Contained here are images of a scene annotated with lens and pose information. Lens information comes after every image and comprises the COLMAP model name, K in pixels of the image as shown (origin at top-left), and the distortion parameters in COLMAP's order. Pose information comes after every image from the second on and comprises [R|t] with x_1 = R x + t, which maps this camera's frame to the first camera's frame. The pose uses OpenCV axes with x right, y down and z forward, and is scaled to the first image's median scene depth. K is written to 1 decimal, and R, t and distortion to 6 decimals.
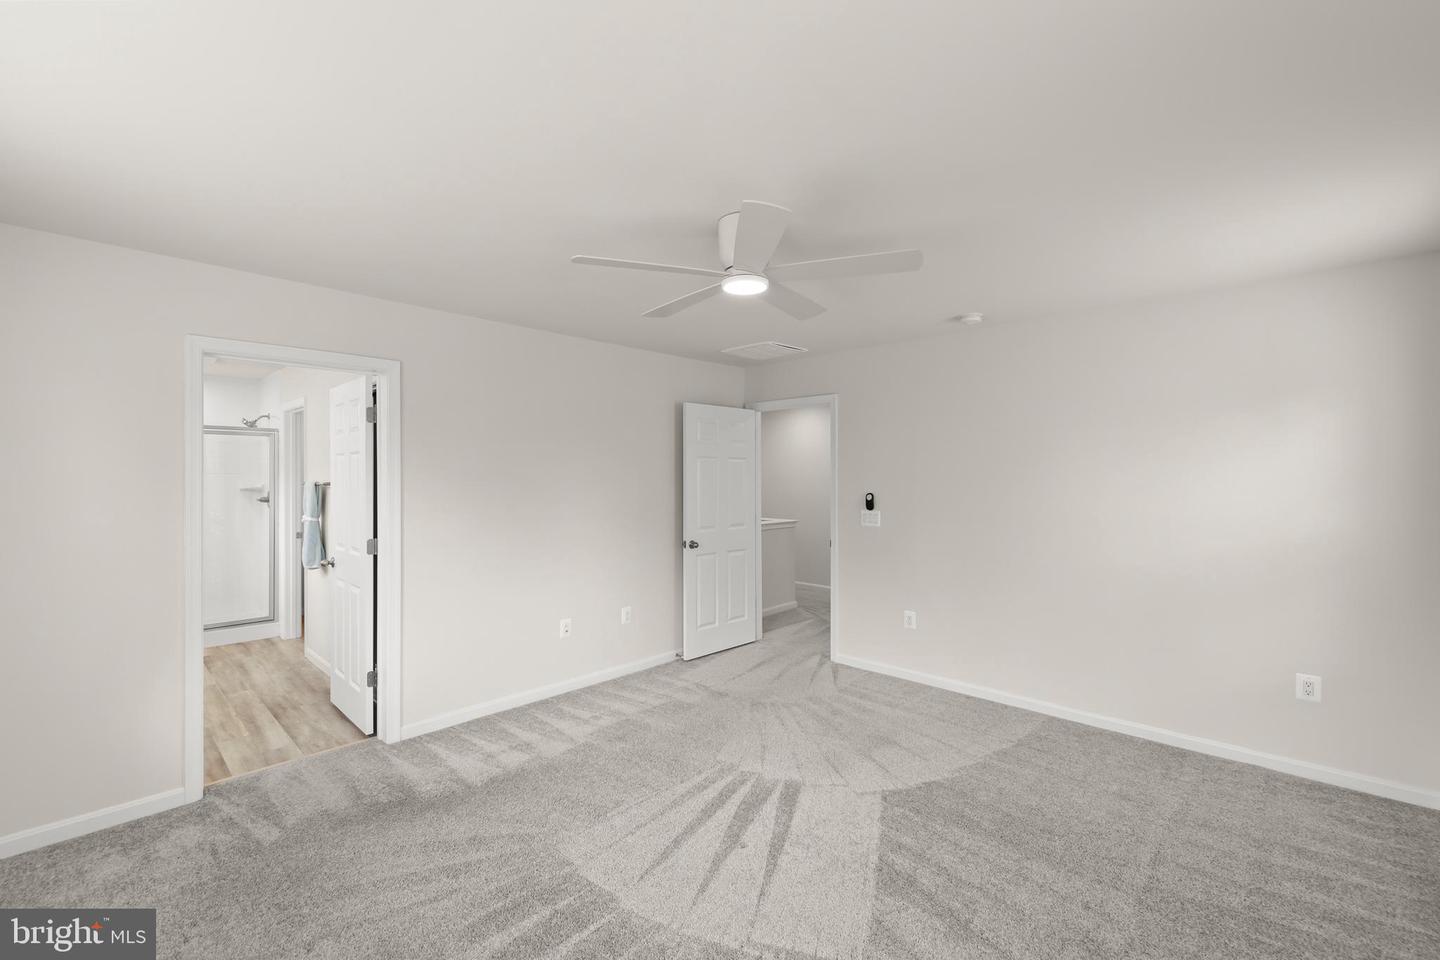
lens RADIAL K [[595.9, 0, 721.1], [0, 595.9, 474.4], [0, 0, 1]] dist [0.001788, 0.000989]
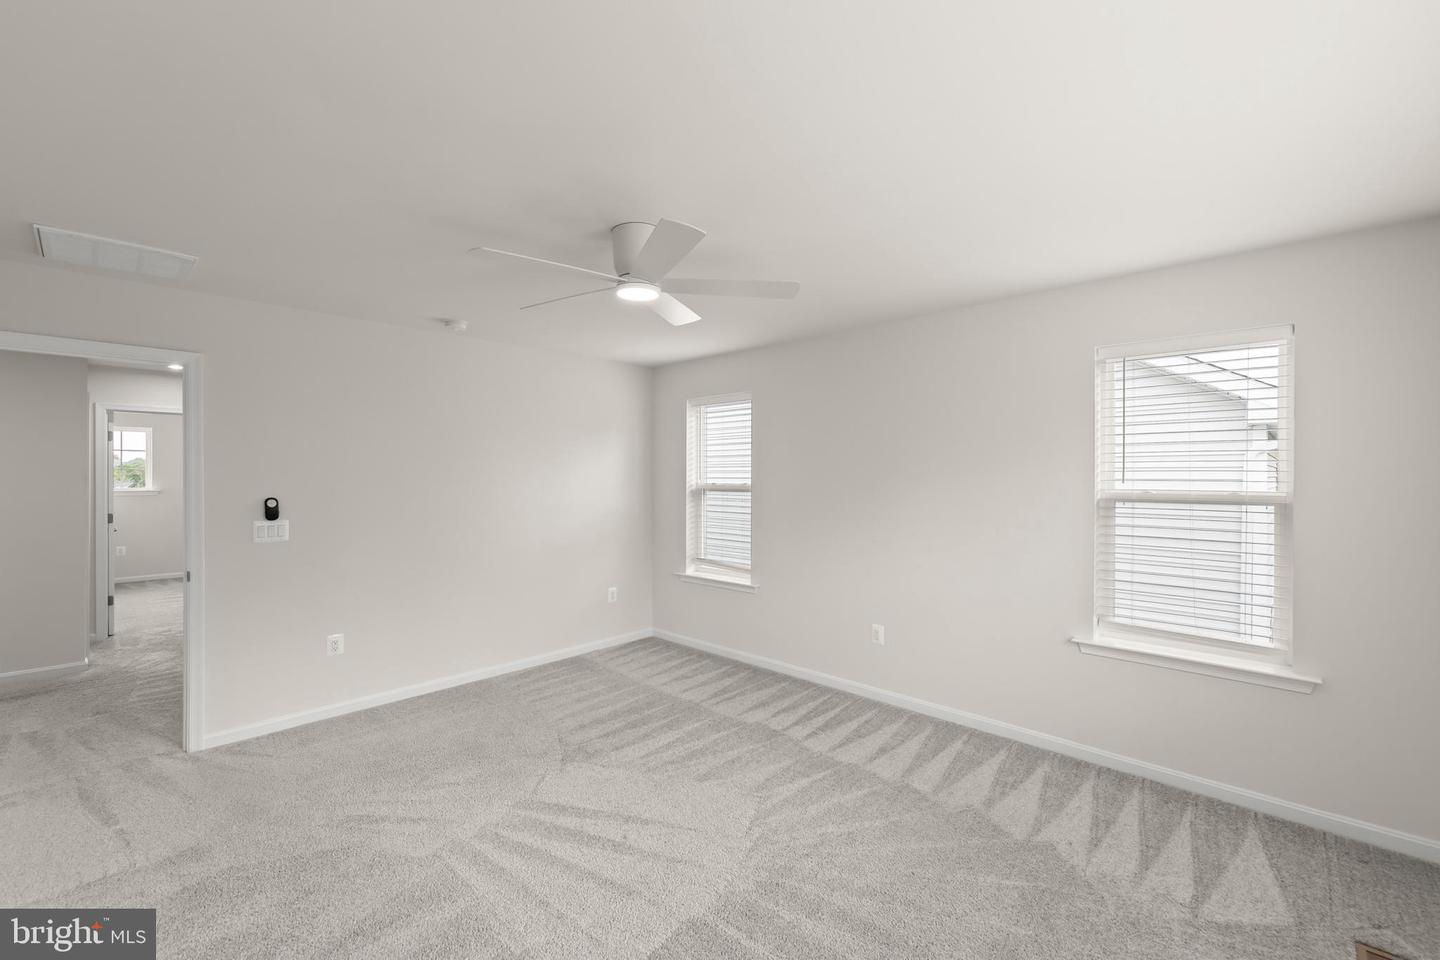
lens RADIAL K [[595.9, 0, 720.1], [0, 595.9, 478.1], [0, 0, 1]] dist [0.001788, 0.000989]
pose [[0.019859, -0.005955, 0.999785, -0.624912], [-0.002683, 0.999978, 0.006010, 0.000335], [-0.999799, -0.002802, 0.019843, 0.525837]]
